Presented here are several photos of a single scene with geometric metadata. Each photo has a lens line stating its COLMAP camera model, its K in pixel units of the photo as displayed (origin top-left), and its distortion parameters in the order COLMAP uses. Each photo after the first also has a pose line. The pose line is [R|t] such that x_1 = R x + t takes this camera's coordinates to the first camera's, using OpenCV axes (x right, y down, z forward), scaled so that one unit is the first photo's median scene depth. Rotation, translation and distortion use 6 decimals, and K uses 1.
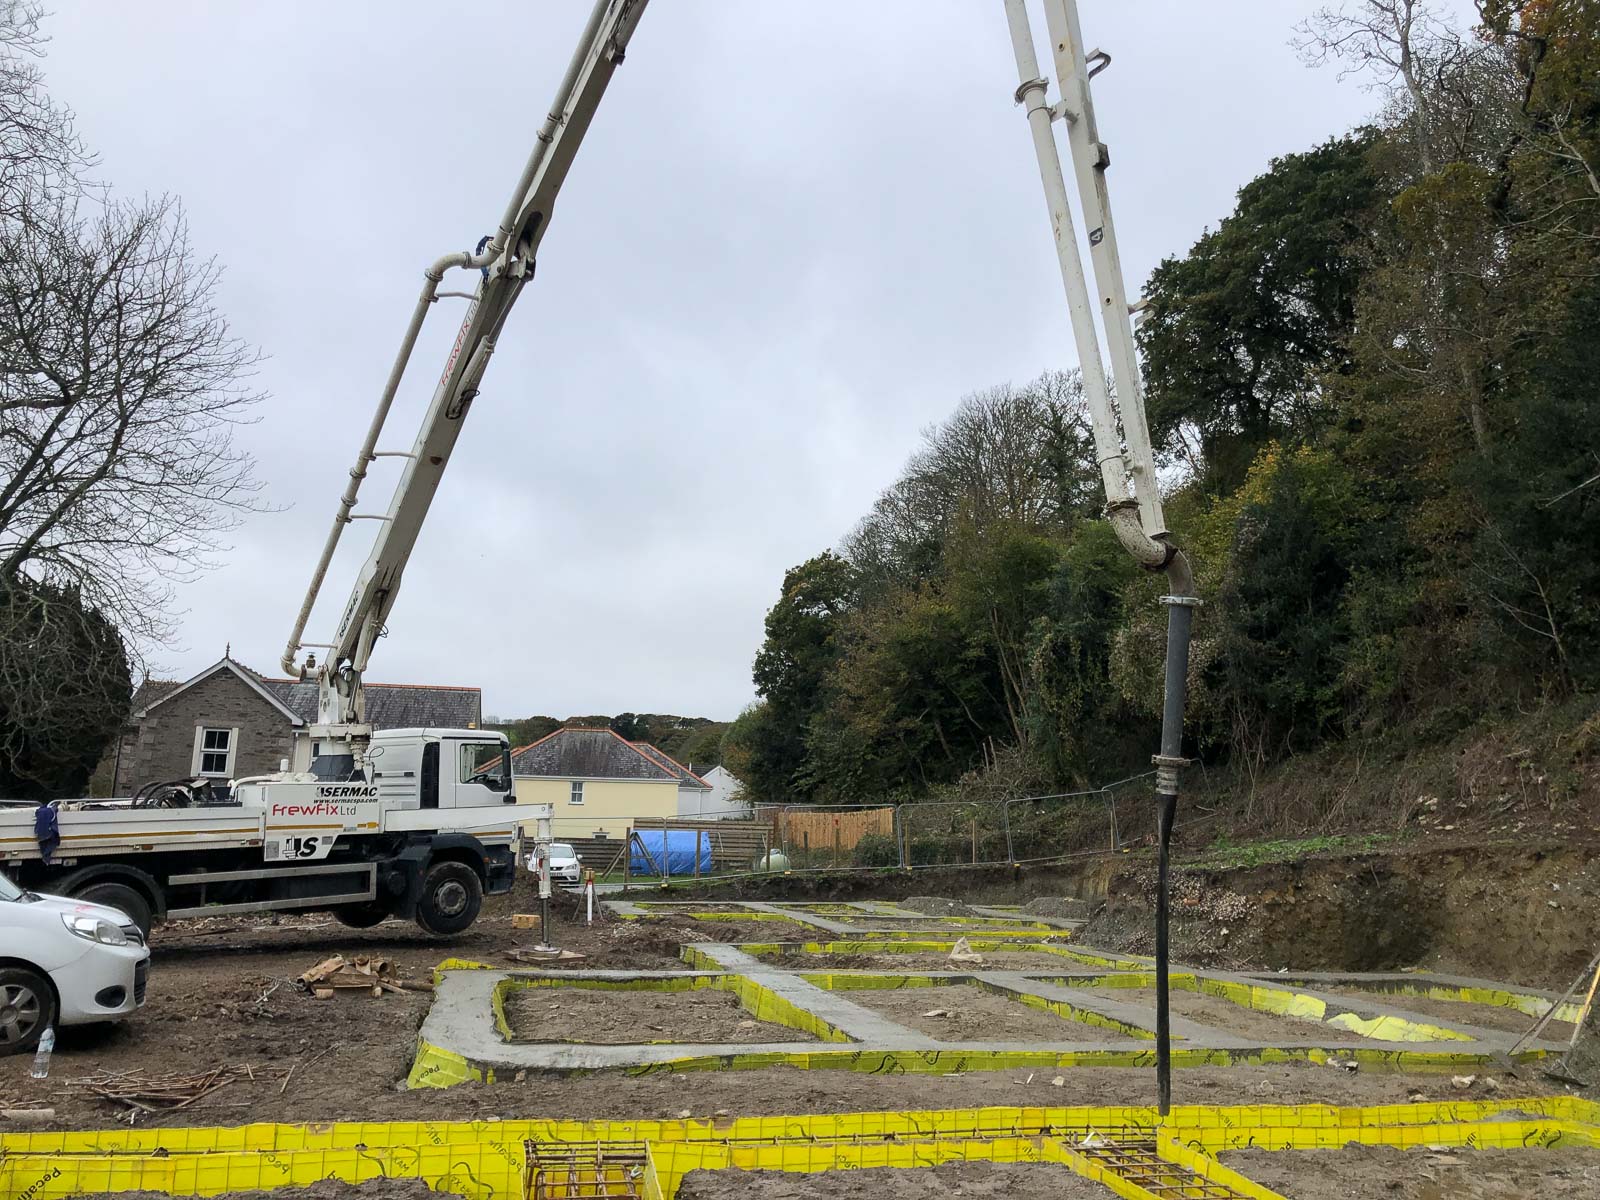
lens RADIAL K [[1320.9, 0, 800.0], [0, 1320.9, 600.0], [0, 0, 1]] dist [0.066871, -0.065896]
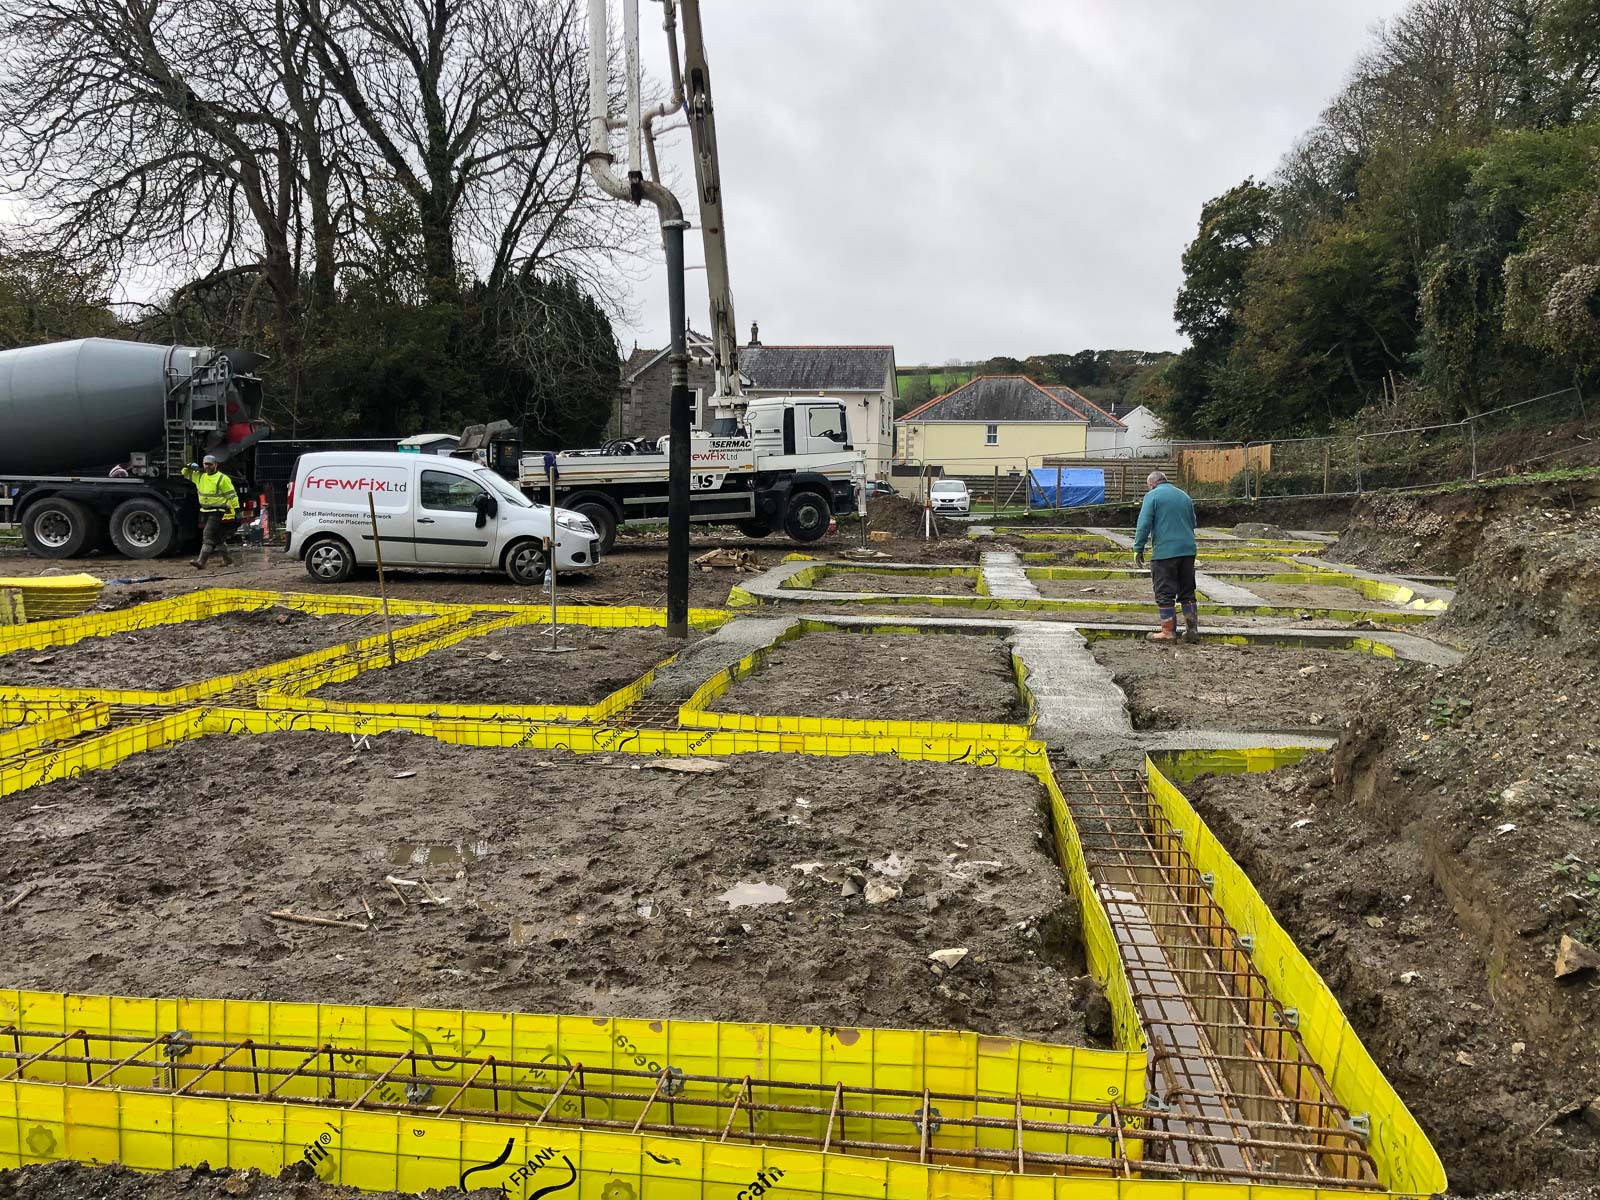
lens RADIAL K [[1468.5, 0, 802.7], [0, 1468.5, 639.0], [0, 0, 1]] dist [0.129857, -0.289804]
pose [[0.929162, 0.032770, -0.368219, 0.229046], [0.072955, 0.960219, 0.269551, -0.054846], [0.362404, -0.277320, 0.889808, -0.320138]]
